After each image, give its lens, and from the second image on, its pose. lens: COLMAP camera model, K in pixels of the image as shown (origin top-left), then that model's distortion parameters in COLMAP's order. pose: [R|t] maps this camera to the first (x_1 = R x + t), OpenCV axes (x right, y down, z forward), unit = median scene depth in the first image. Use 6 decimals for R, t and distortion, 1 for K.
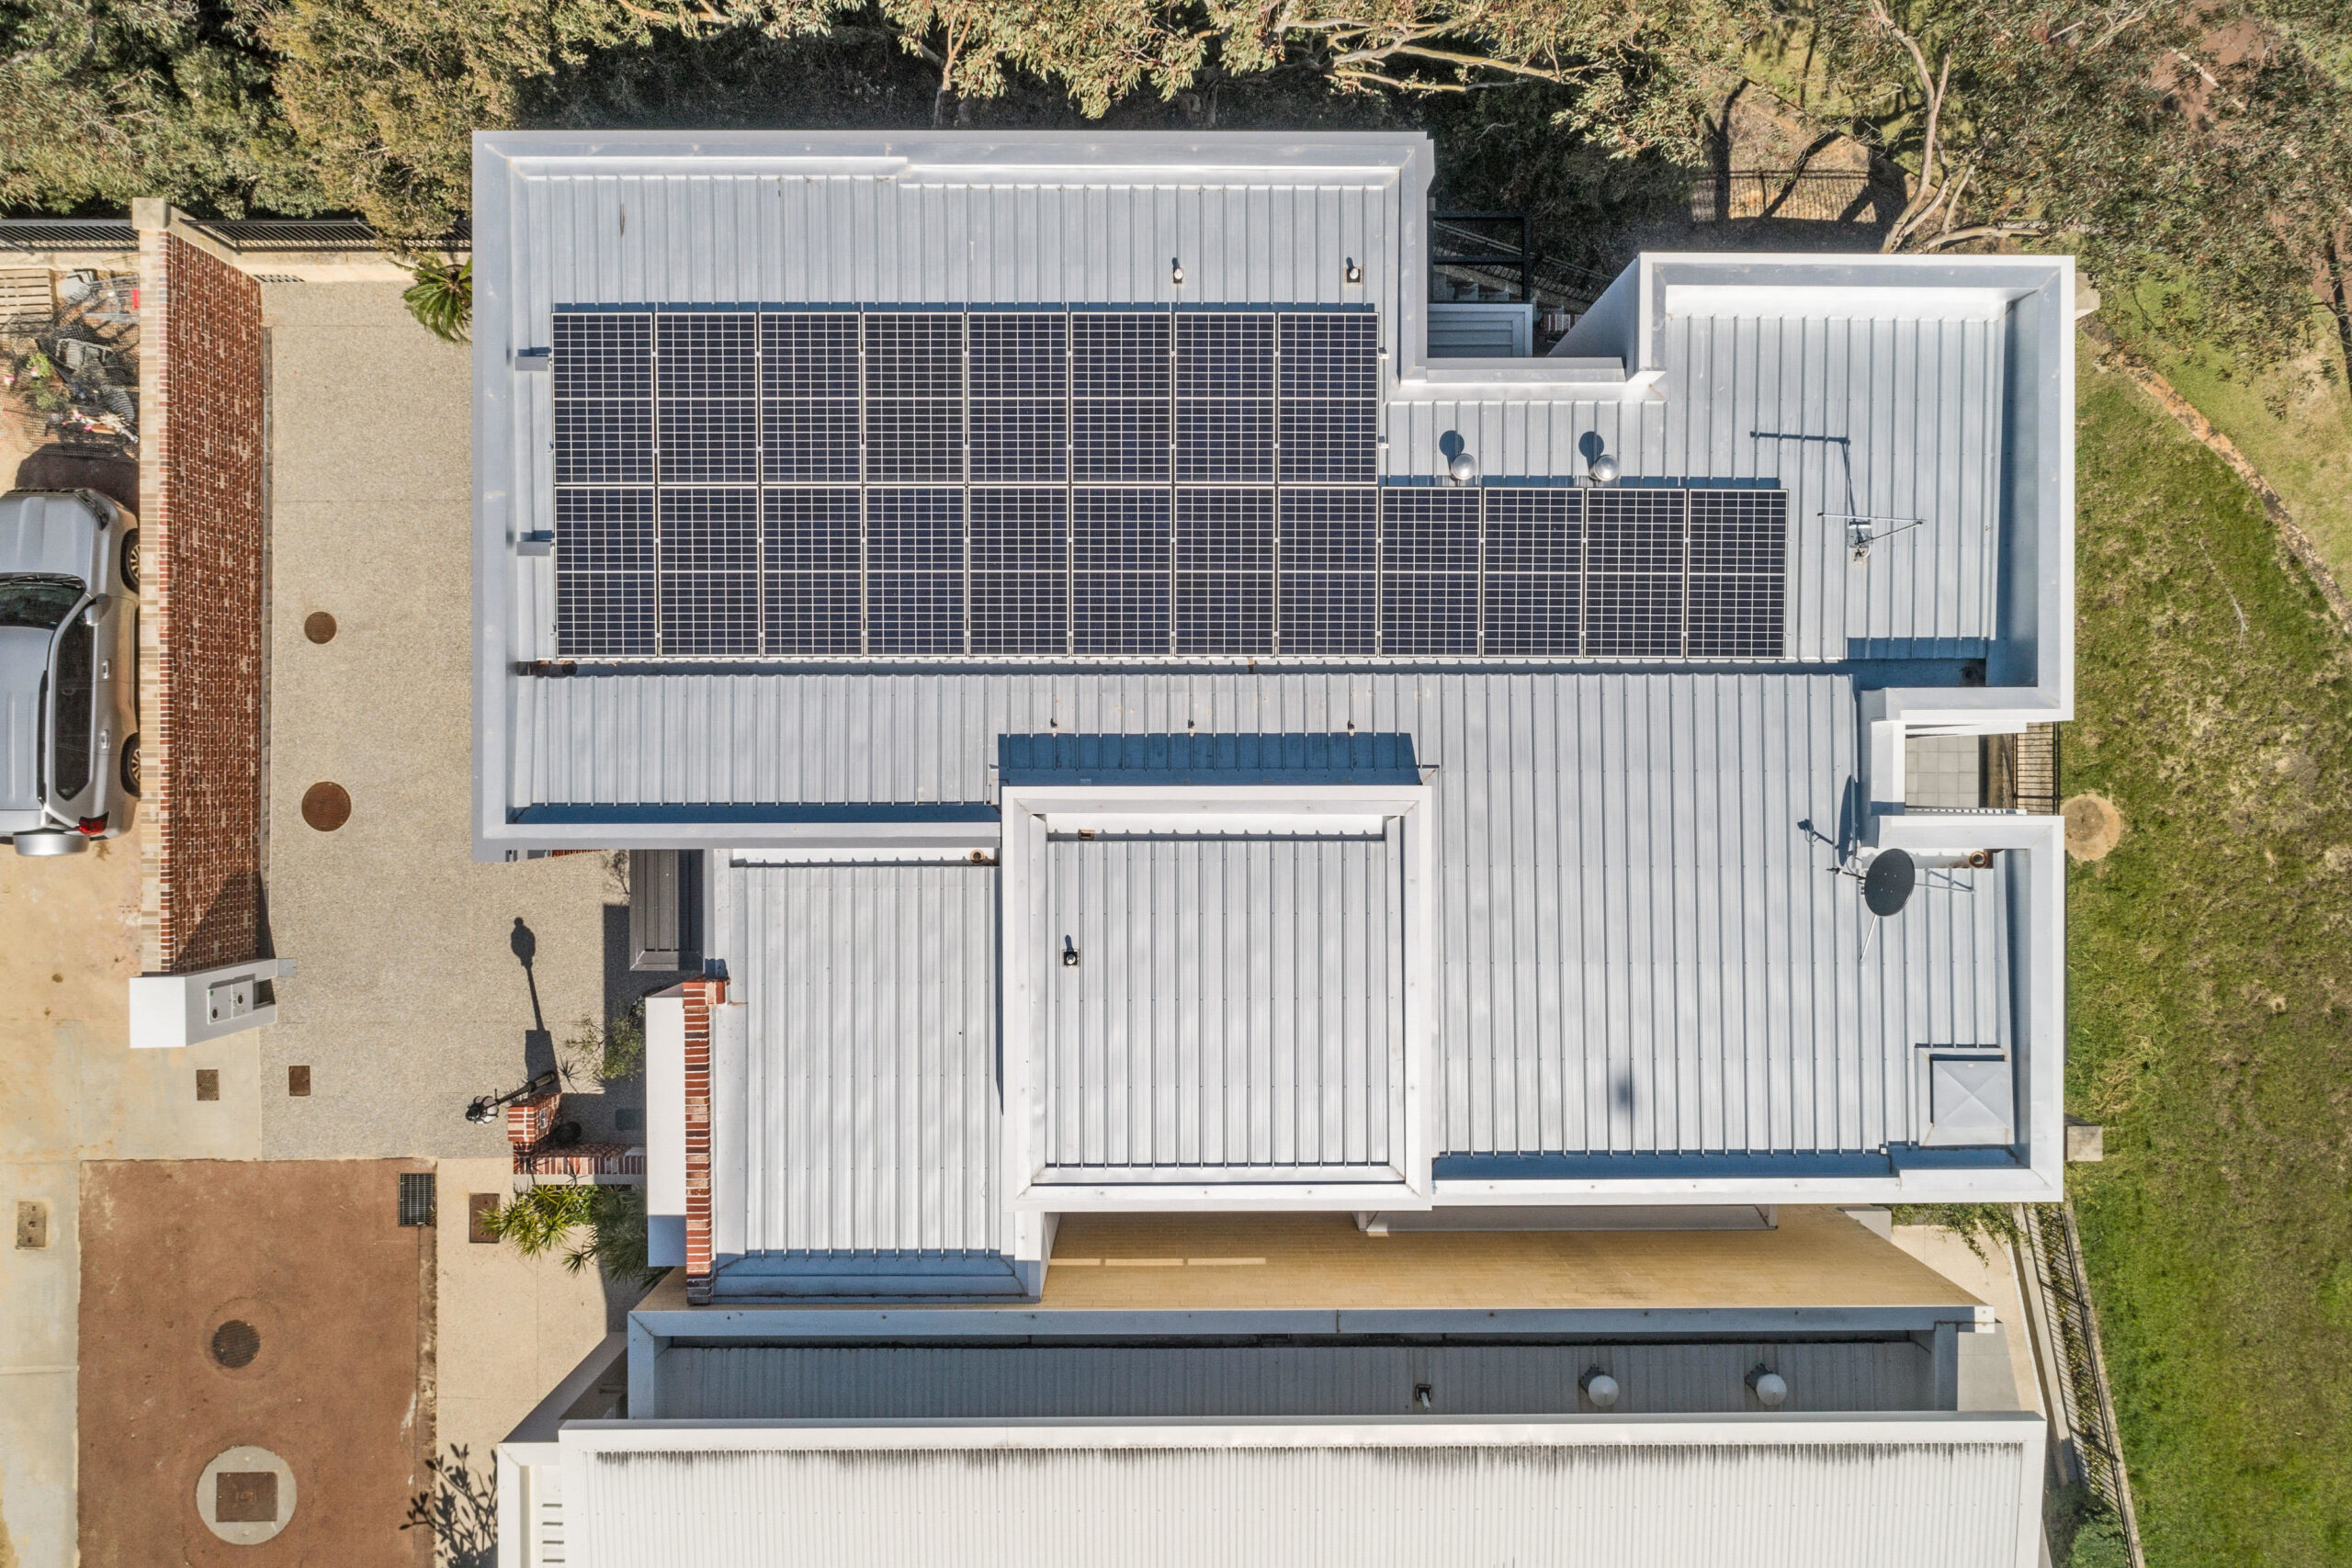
lens RADIAL K [[1563.5, 0, 1179.8], [0, 1563.5, 782.1], [0, 0, 1]] dist [-0.005631, 0.003535]
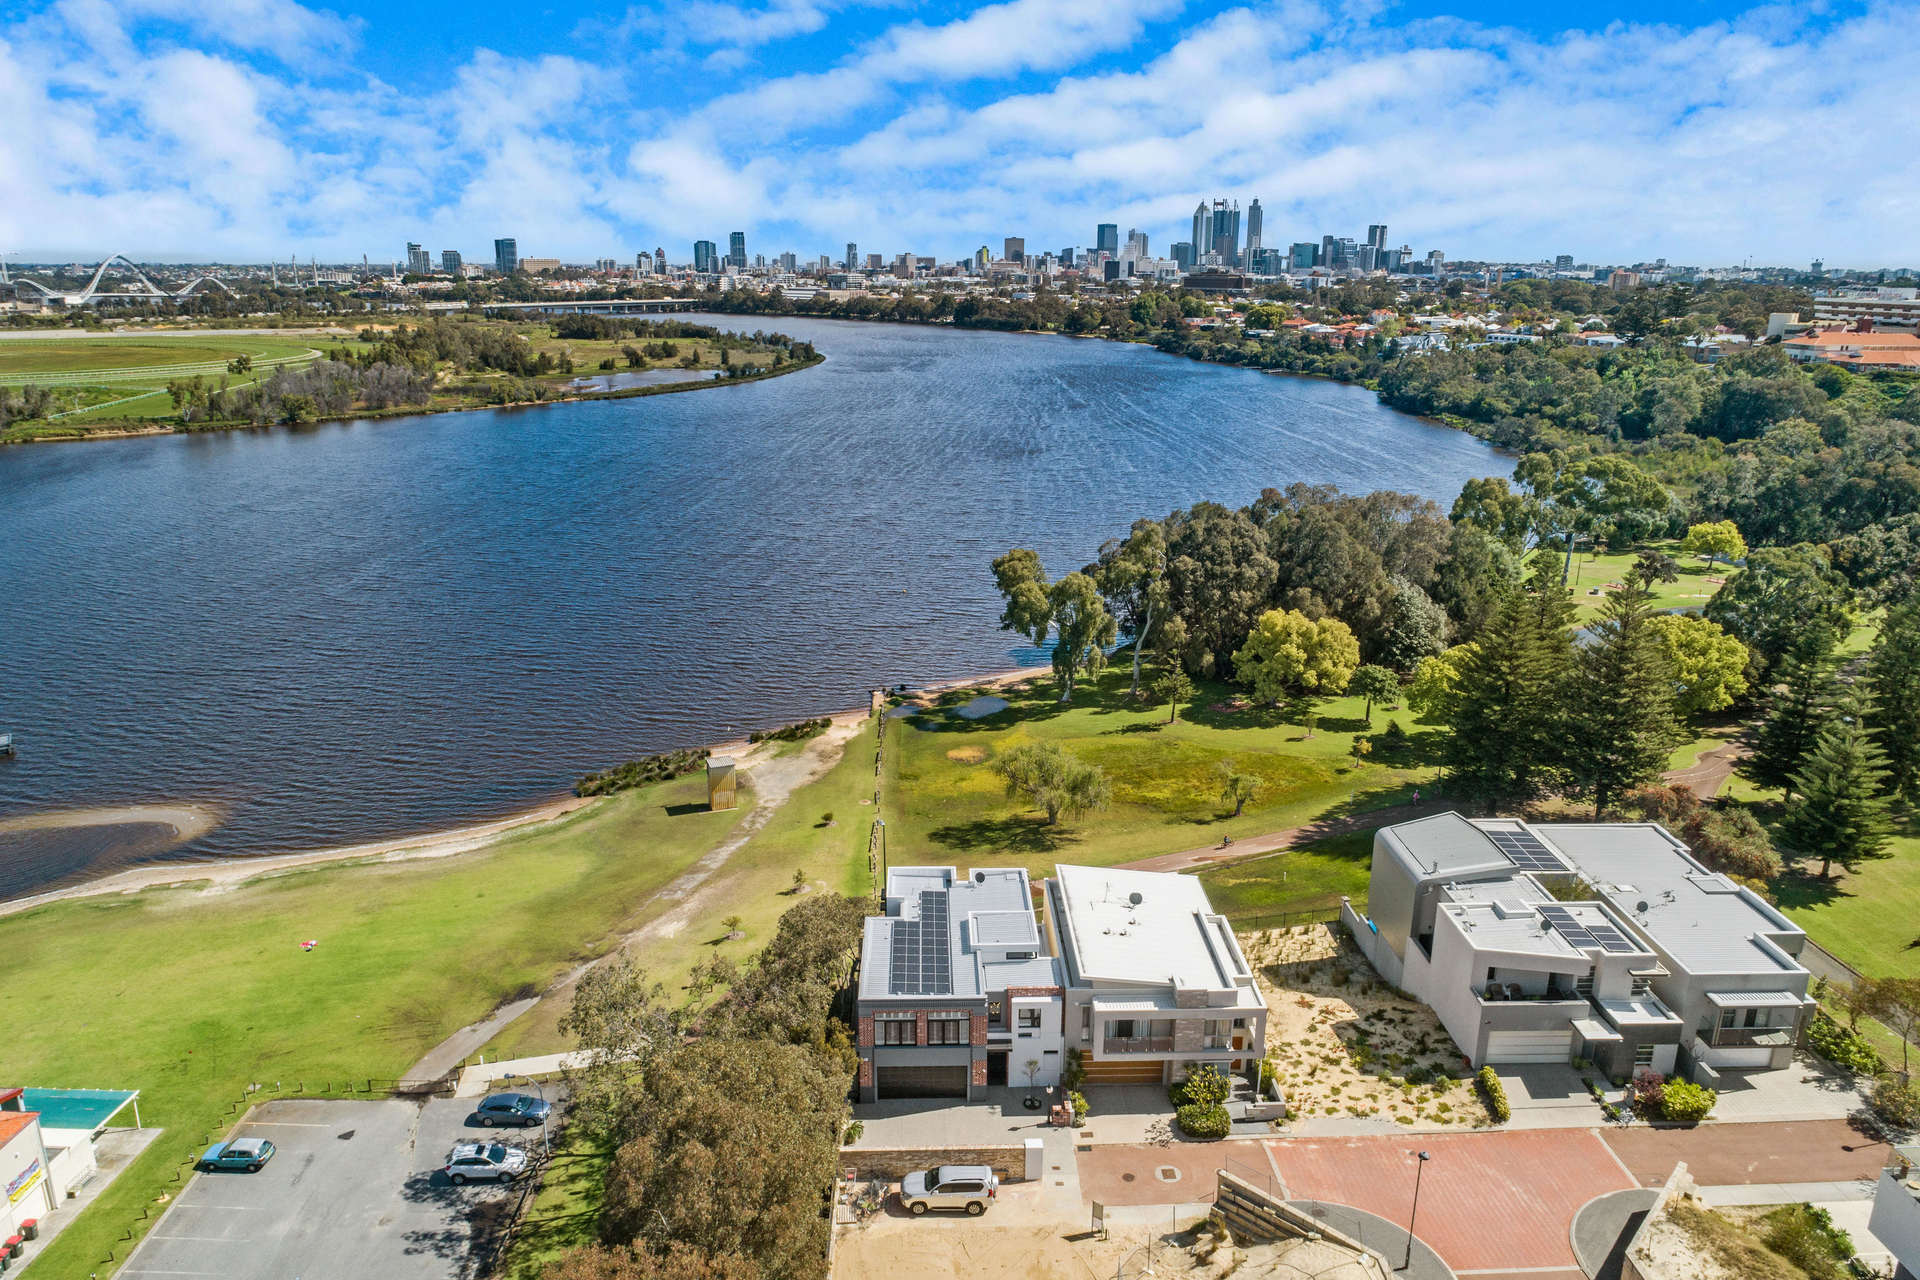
lens RADIAL K [[1303.8, 0, 951.0], [0, 1303.8, 624.3], [0, 0, 1]] dist [-0.008000, 0.004110]
pose [[-0.021083, -0.273315, 0.961693, -4.536988], [0.999765, -0.000836, 0.021680, -0.178636], [-0.005122, 0.961924, 0.273269, -1.560621]]
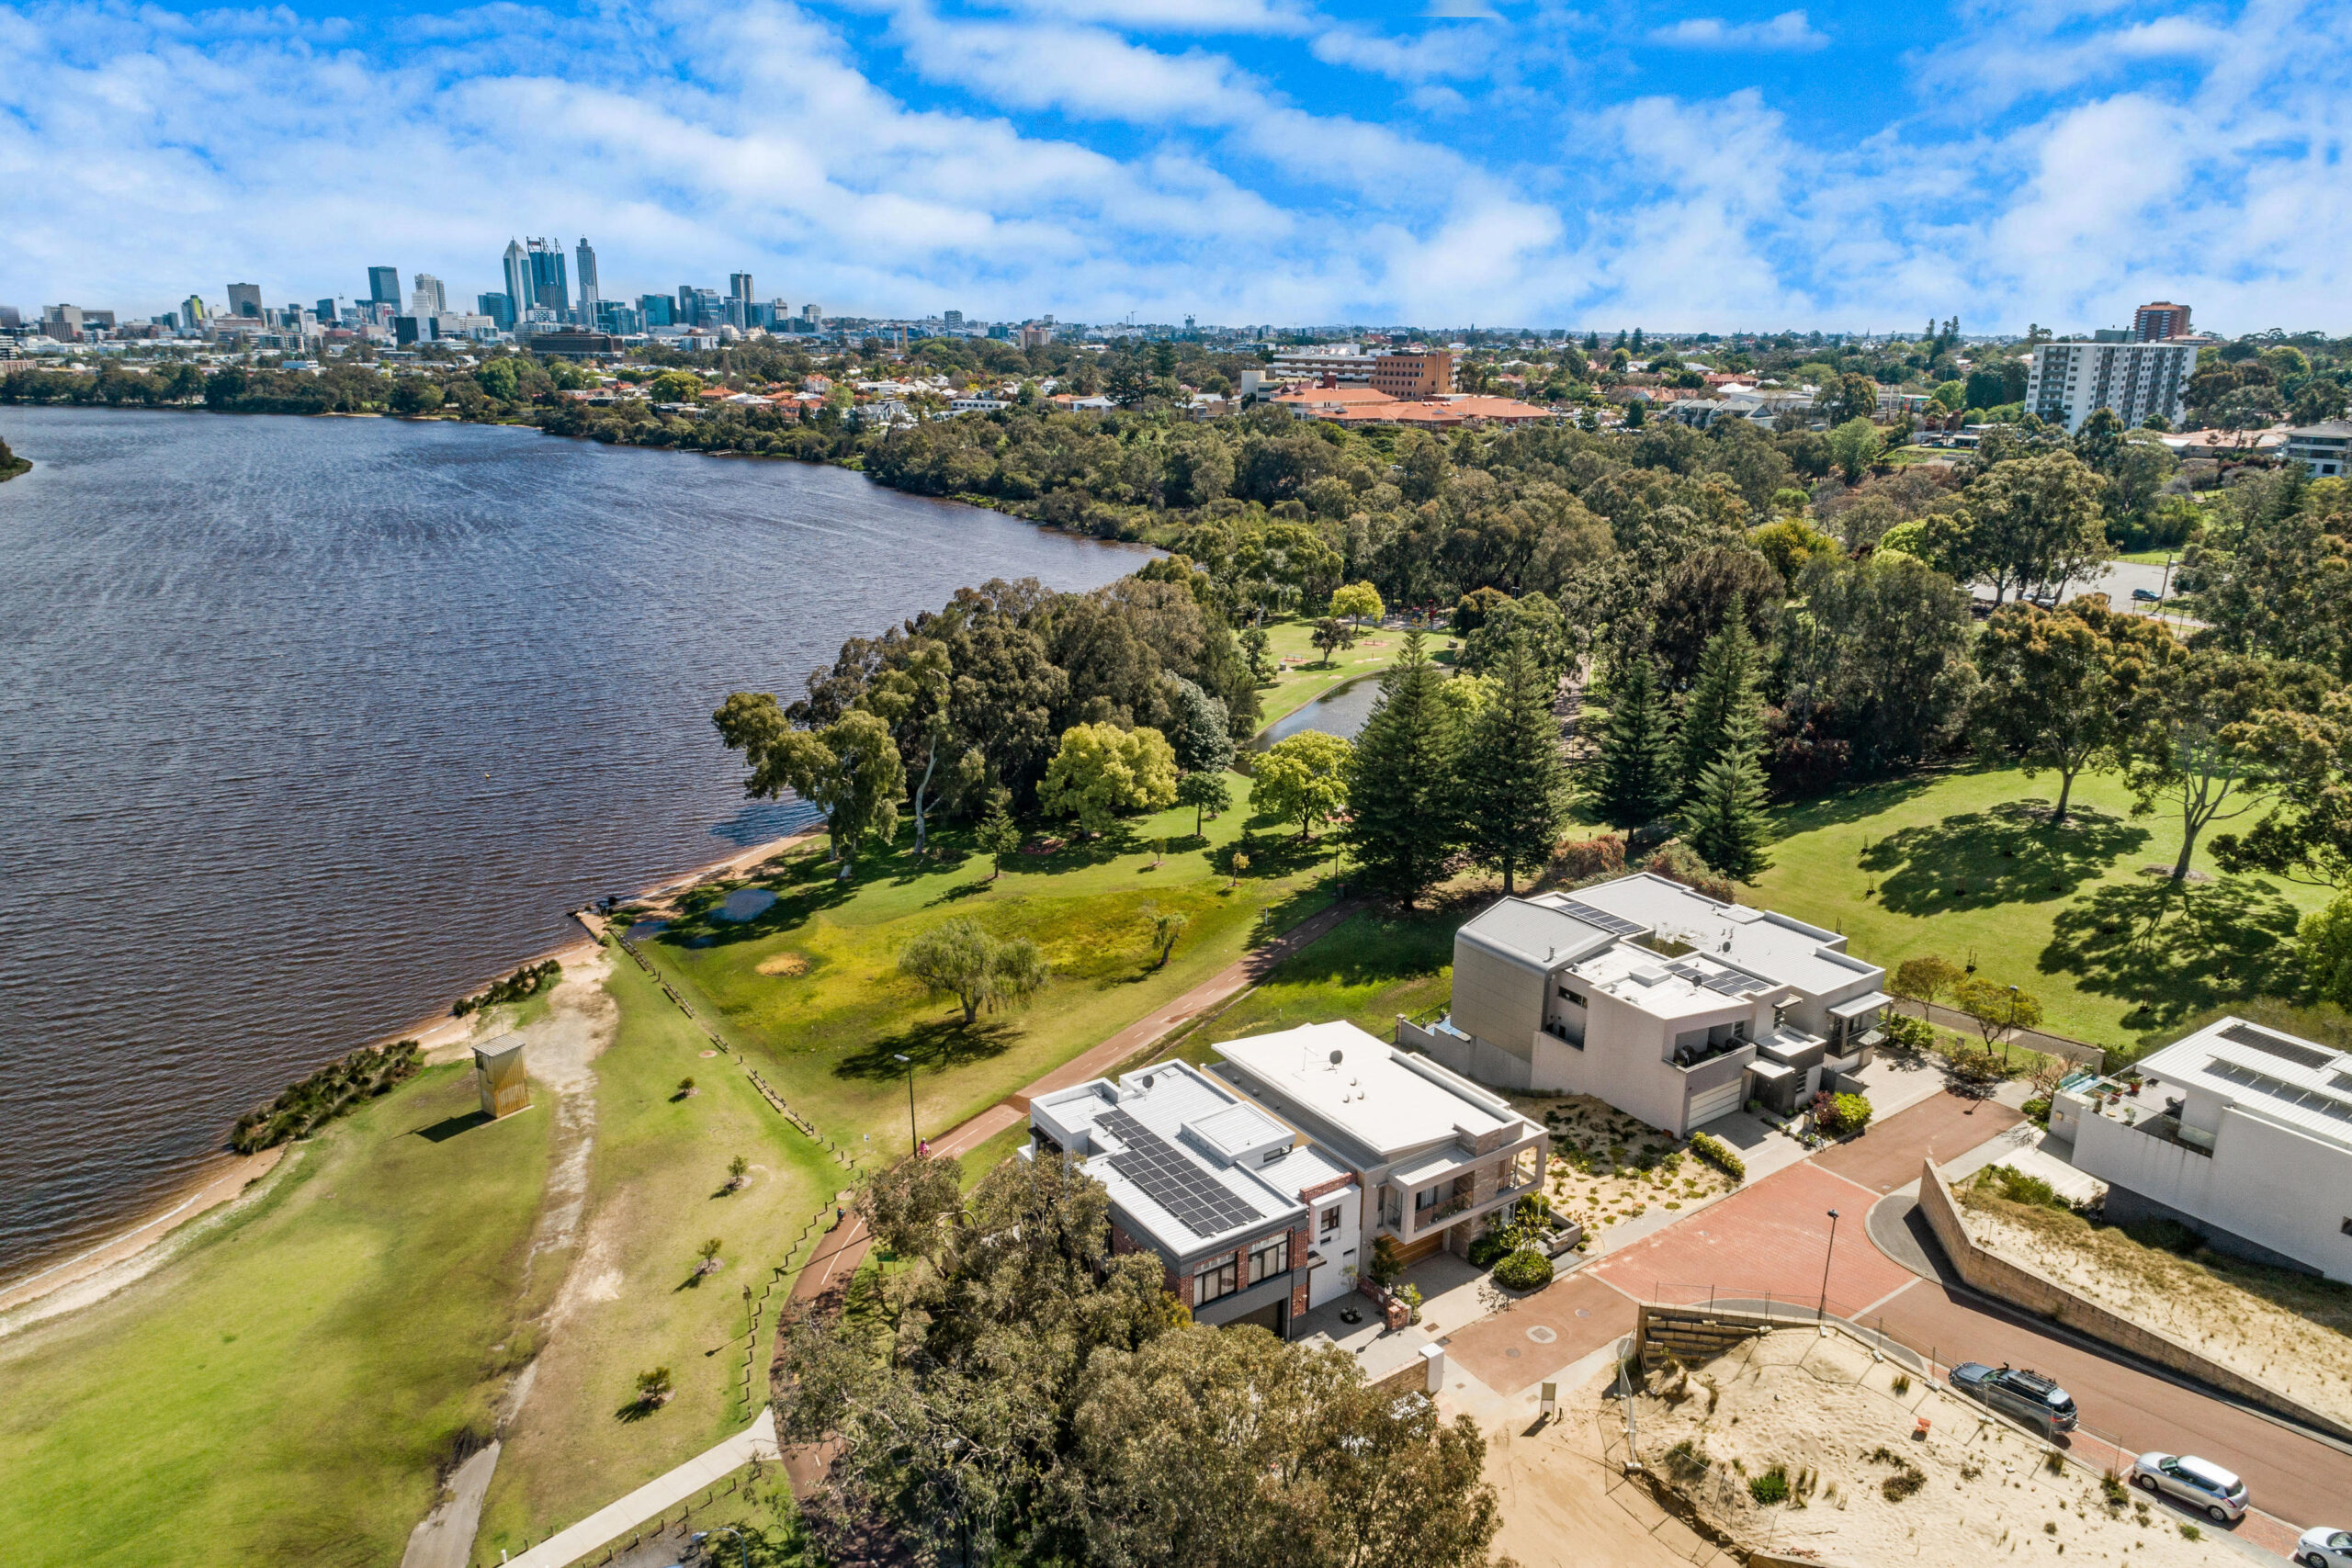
lens RADIAL K [[1590.6, 0, 1176.0], [0, 1590.6, 784.0], [0, 0, 1]] dist [-0.009033, 0.004214]
pose [[-0.560157, -0.239088, 0.793134, -3.628031], [0.828329, -0.150360, 0.539688, -2.597644], [-0.009777, 0.959285, 0.282269, -1.518965]]
